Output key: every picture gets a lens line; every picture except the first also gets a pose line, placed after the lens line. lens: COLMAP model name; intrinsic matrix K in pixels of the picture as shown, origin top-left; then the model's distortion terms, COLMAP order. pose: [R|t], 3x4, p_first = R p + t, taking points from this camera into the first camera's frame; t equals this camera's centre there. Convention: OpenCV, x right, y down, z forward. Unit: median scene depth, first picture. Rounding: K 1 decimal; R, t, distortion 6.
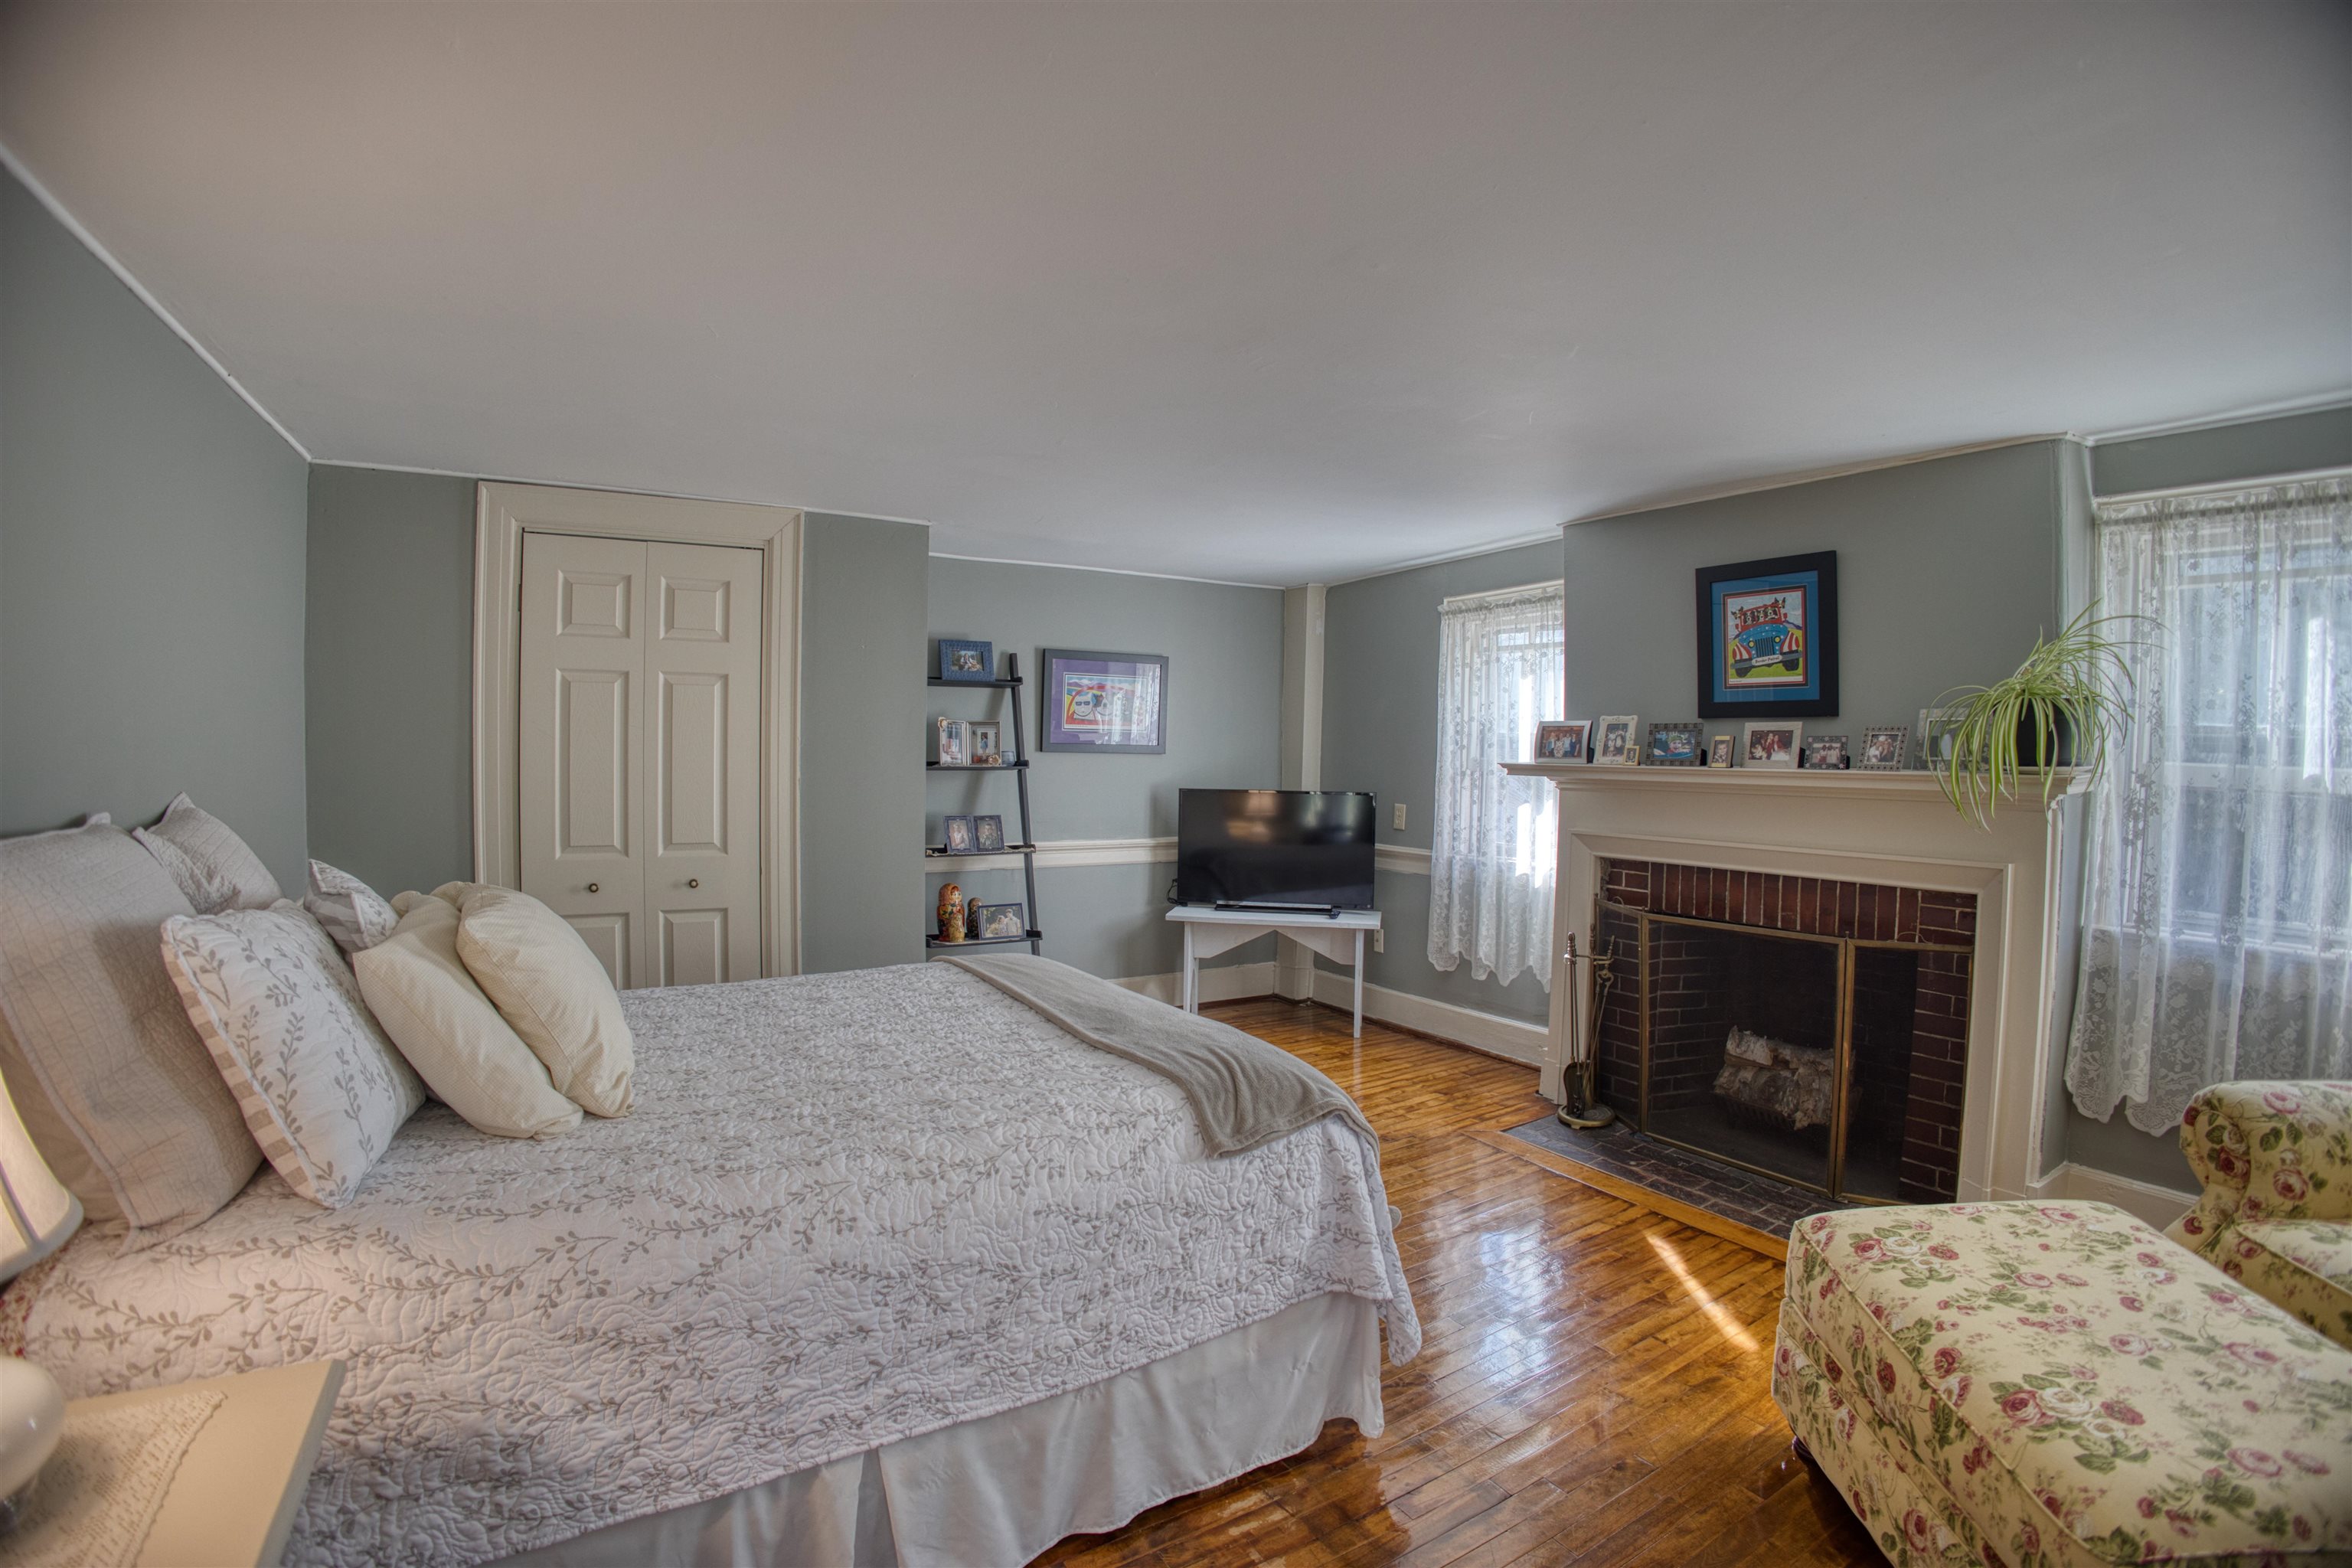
lens RADIAL K [[1096.9, 0, 1182.3], [0, 1096.9, 784.3], [0, 0, 1]] dist [-0.140201, 0.030042]
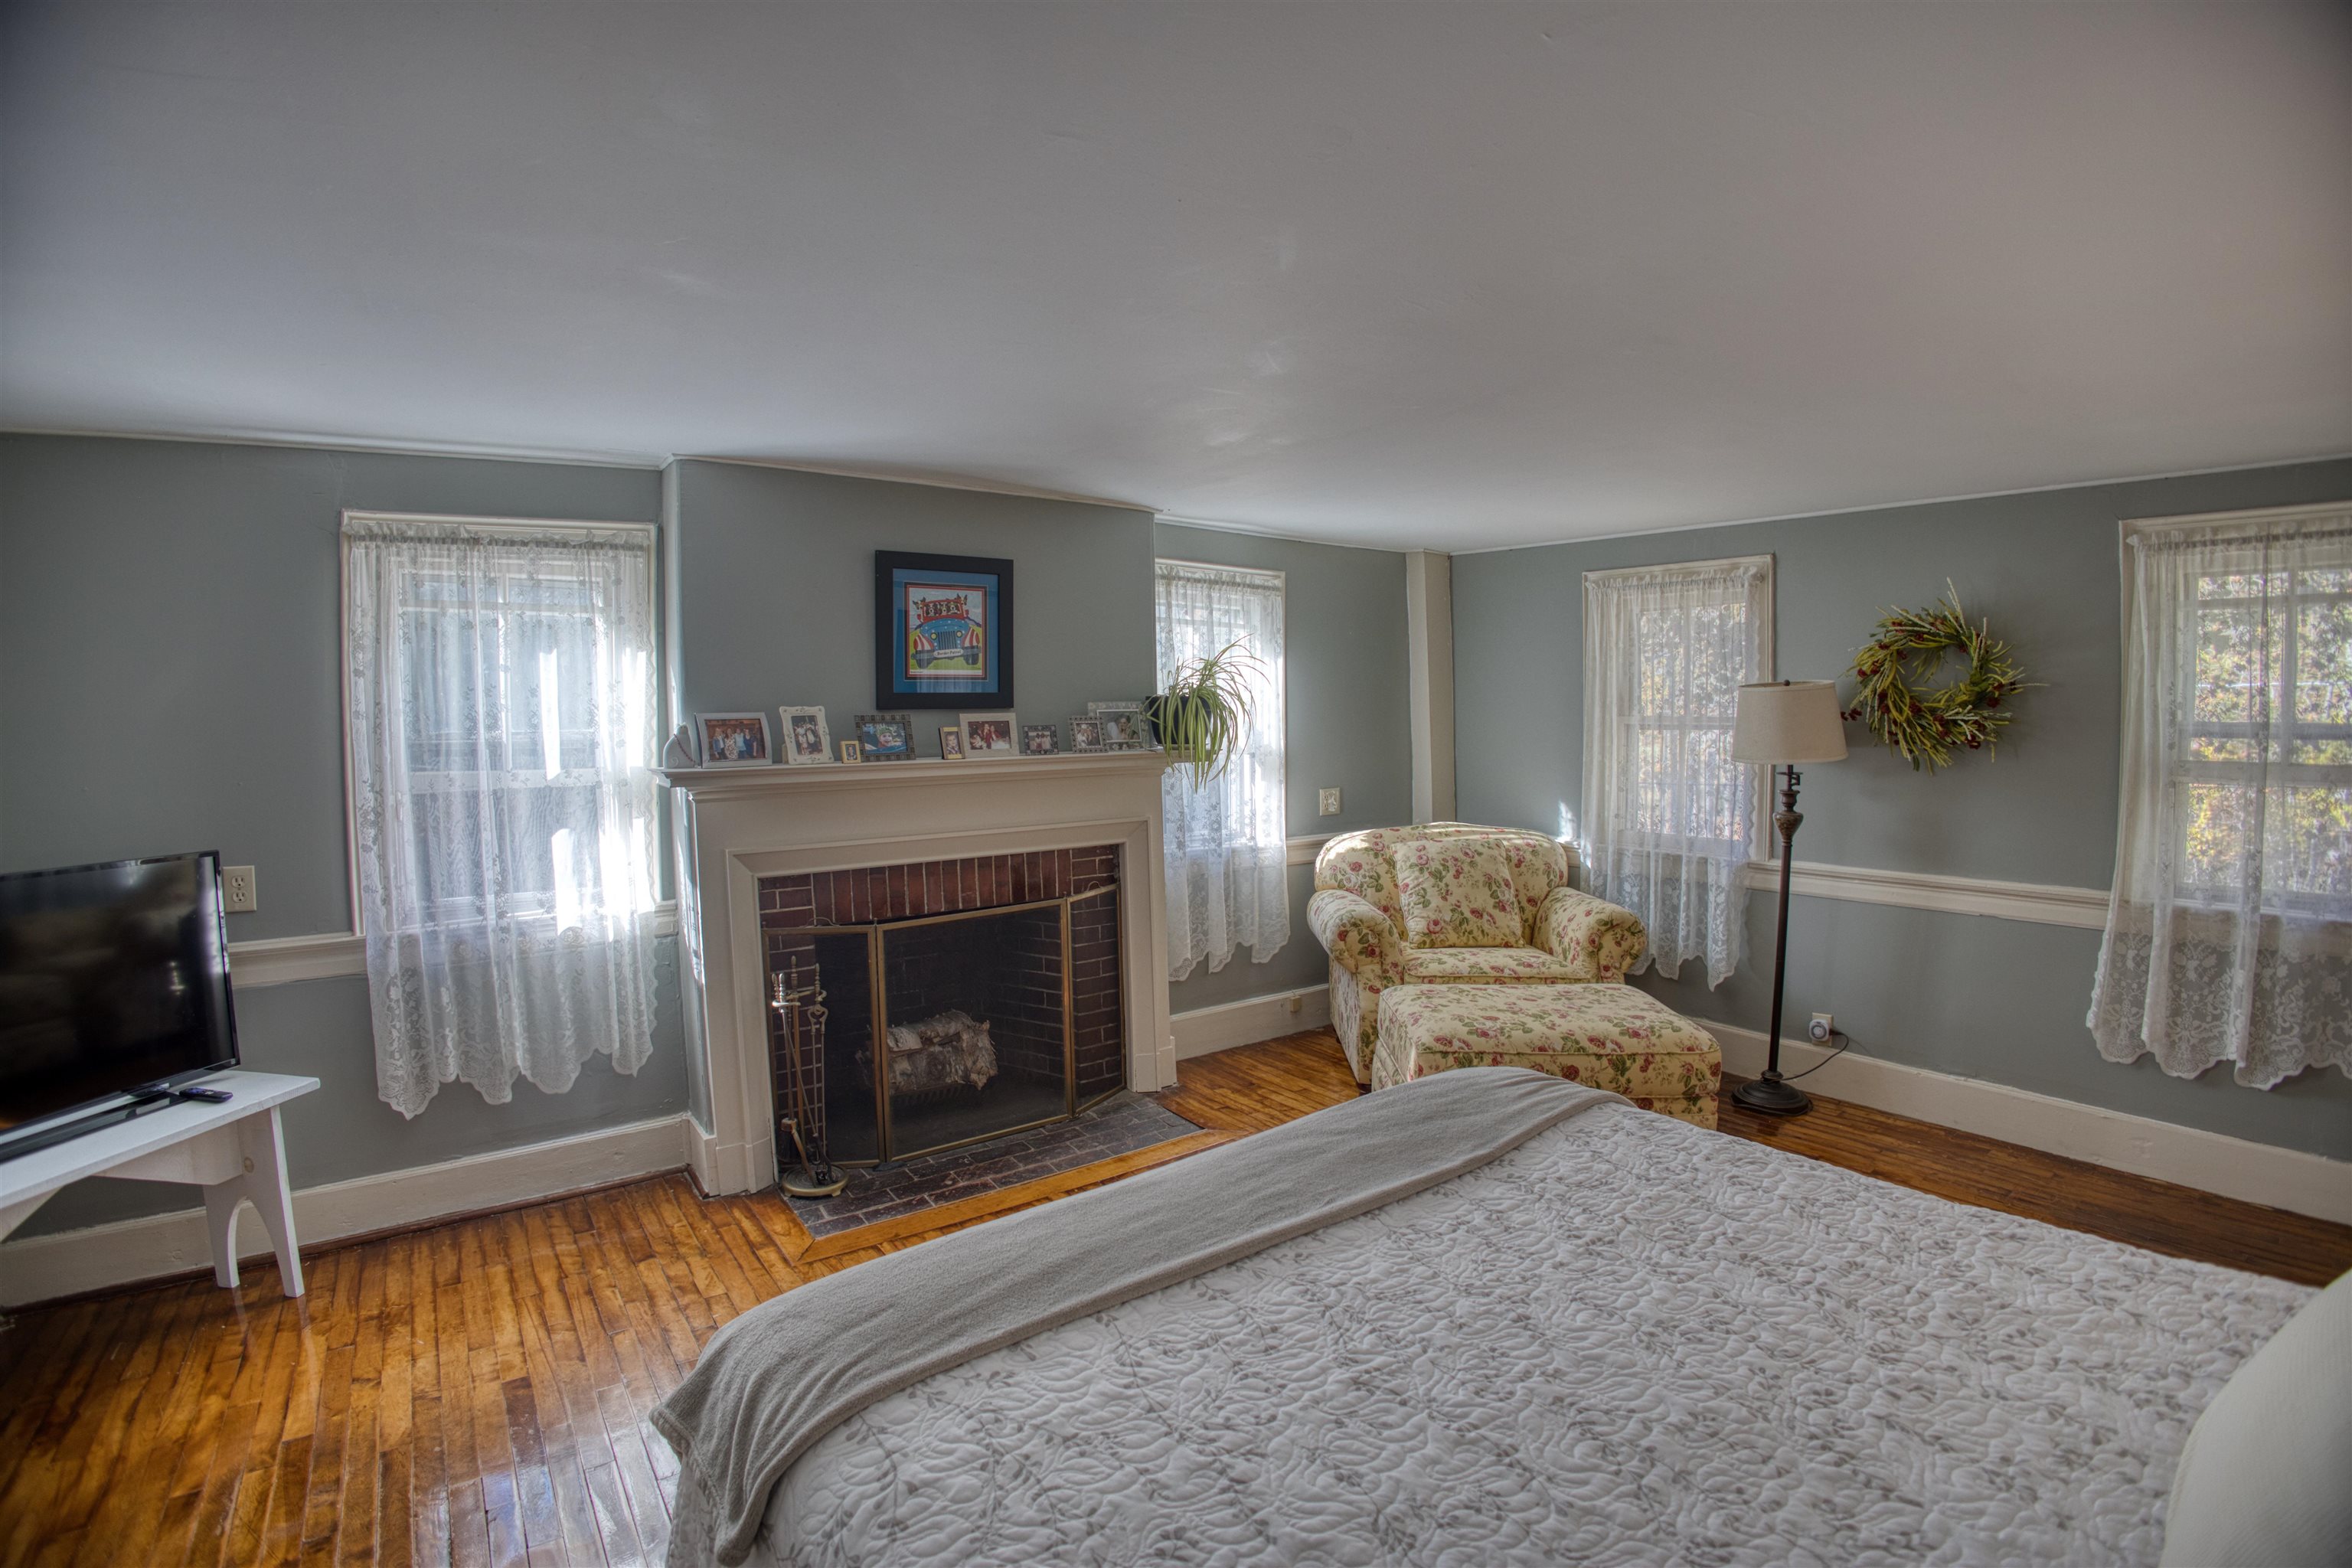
lens RADIAL K [[1096.9, 0, 1182.3], [0, 1096.9, 784.3], [0, 0, 1]] dist [-0.140201, 0.030042]
pose [[-0.114001, -0.059902, 0.991673, -0.530569], [0.052437, 0.996426, 0.066217, -0.048106], [-0.992096, 0.059549, -0.110452, 0.889495]]
